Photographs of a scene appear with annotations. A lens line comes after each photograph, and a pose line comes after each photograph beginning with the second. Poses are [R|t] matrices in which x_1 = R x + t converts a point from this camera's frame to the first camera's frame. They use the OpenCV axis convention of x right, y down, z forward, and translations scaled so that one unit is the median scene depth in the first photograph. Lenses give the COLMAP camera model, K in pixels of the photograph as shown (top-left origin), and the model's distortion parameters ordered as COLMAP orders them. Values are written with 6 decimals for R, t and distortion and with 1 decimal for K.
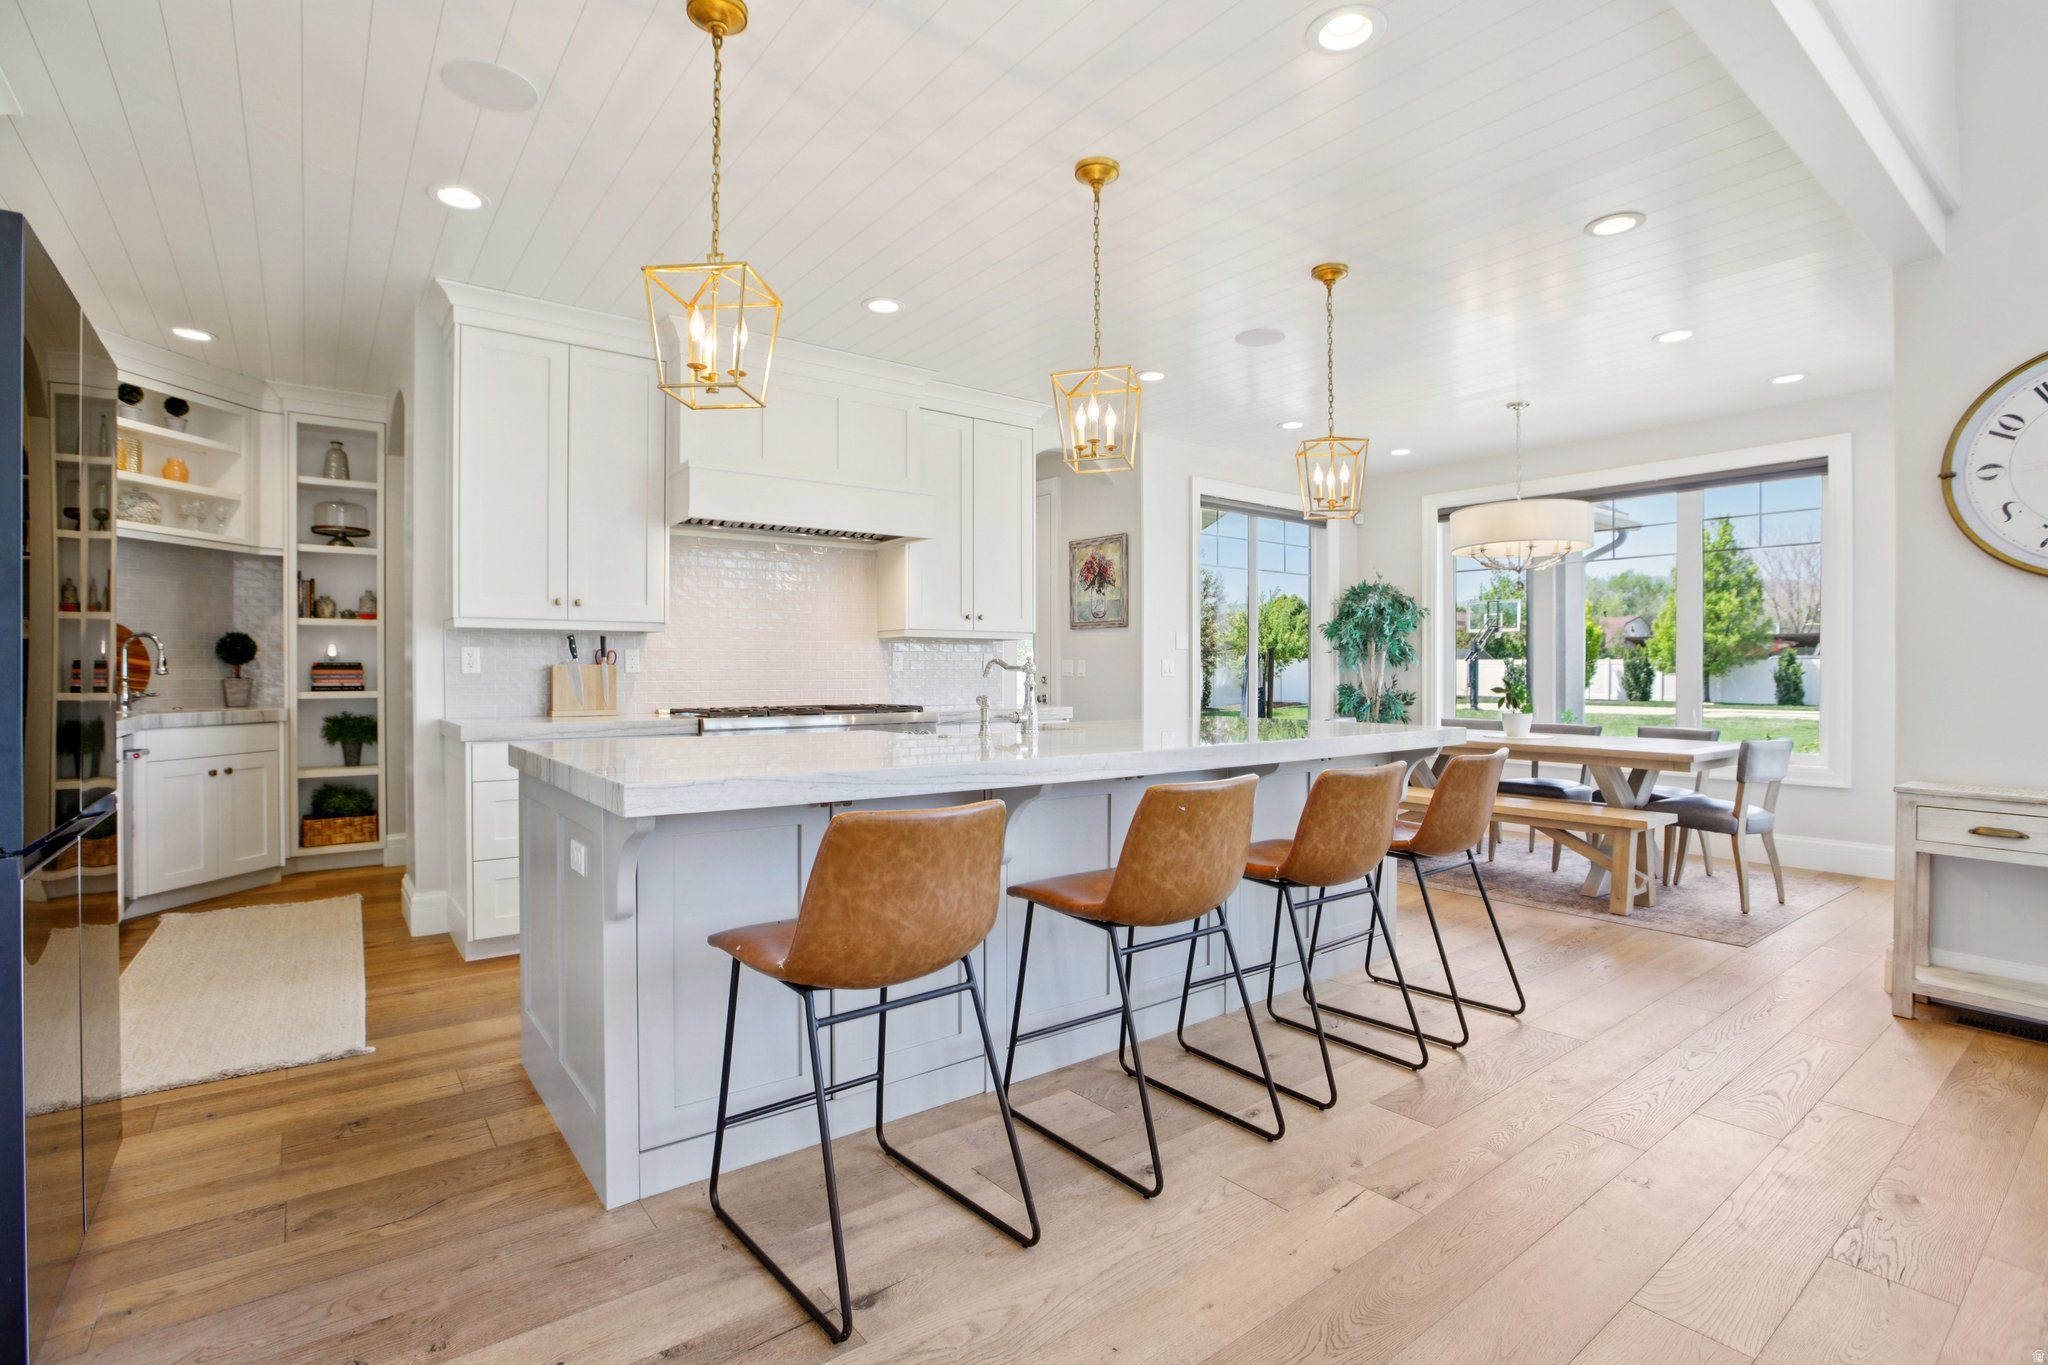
lens RADIAL K [[964.2, 0, 1030.4], [0, 964.2, 667.9], [0, 0, 1]] dist [-0.010344, -0.000037]
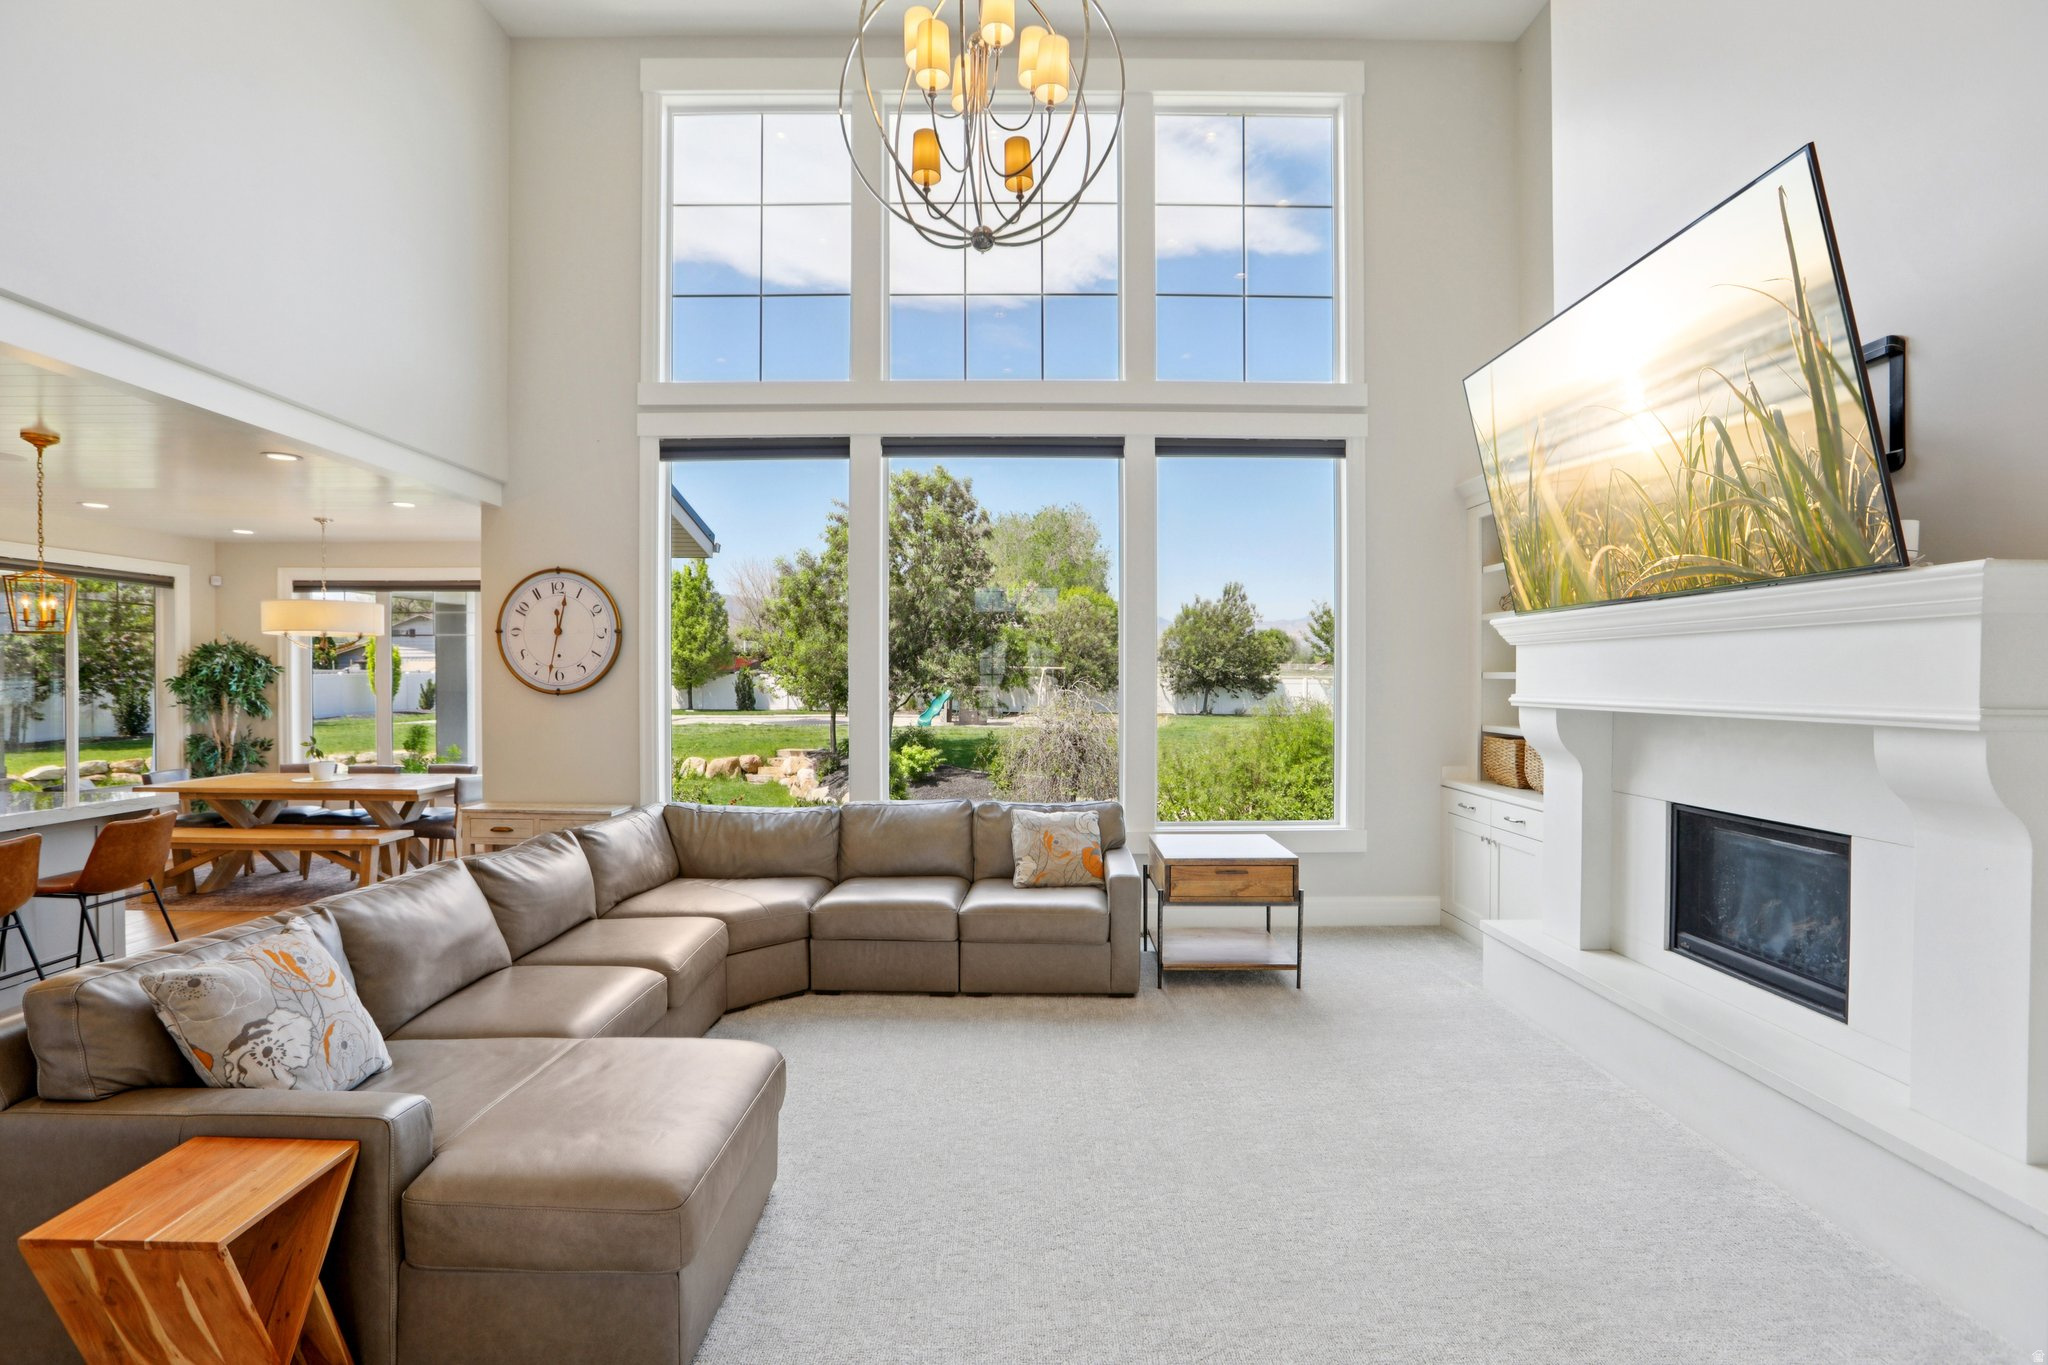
lens RADIAL K [[1015.9, 0, 1022.6], [0, 1015.9, 671.7], [0, 0, 1]] dist [0.013274, 0.003635]
pose [[0.660465, -0.005573, 0.750836, 0.077394], [-0.001062, 0.999965, 0.008356, -0.064637], [-0.750856, -0.006317, 0.660436, -0.455929]]
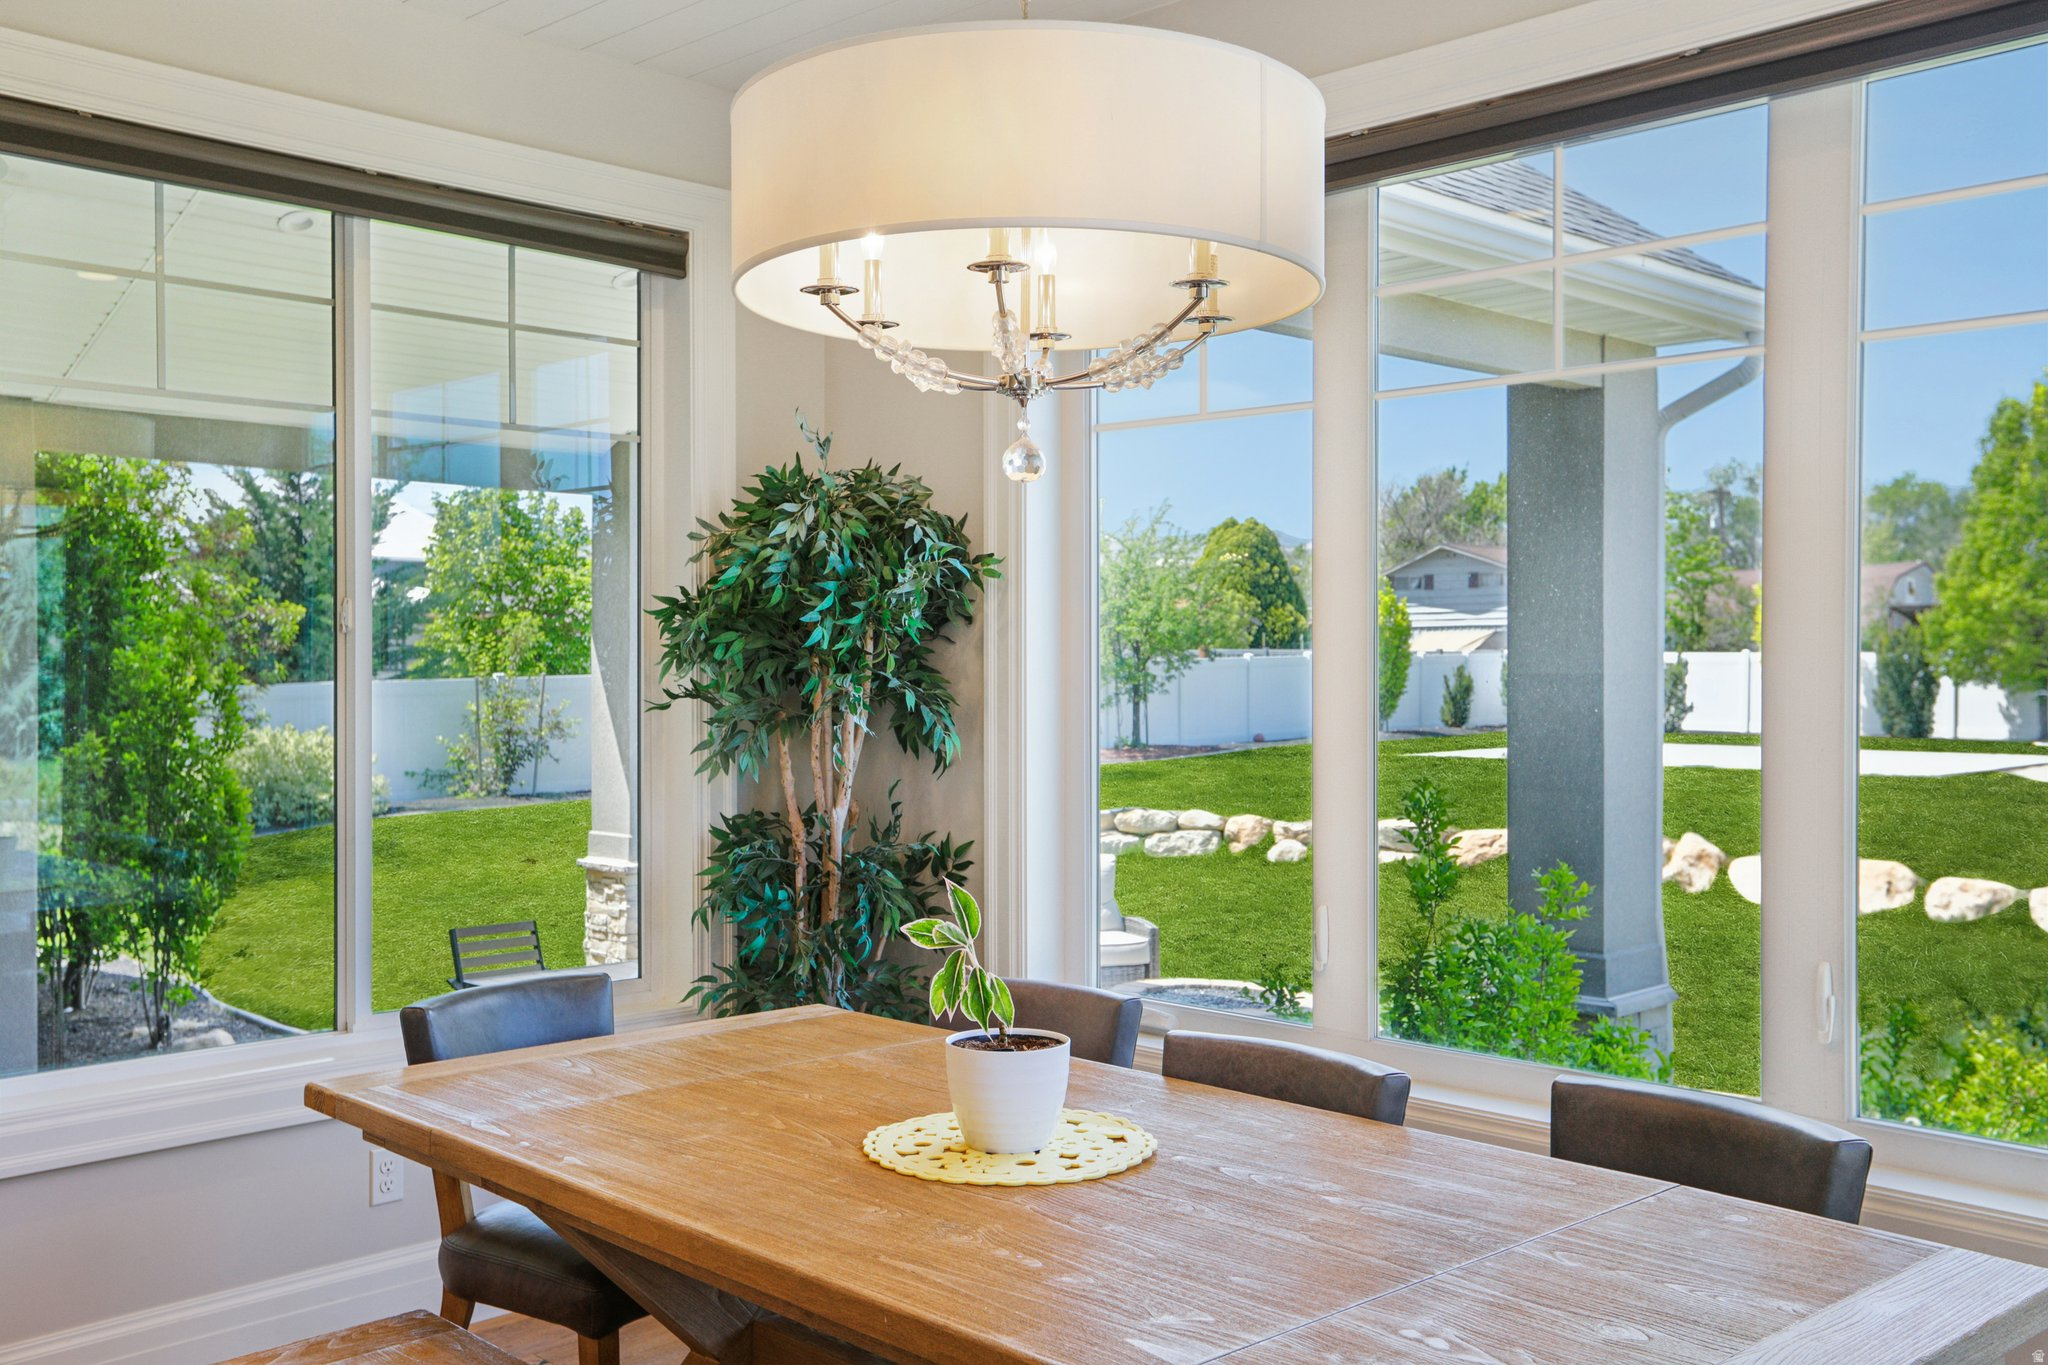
lens RADIAL K [[1785.6, 0, 1014.1], [0, 1785.6, 673.3], [0, 0, 1]] dist [0.013430, 0.011285]
pose [[0.996468, -0.002237, 0.083948, 0.365241], [0.001267, 0.999932, 0.011605, -0.031965], [-0.083968, -0.011458, 0.996403, 0.459796]]
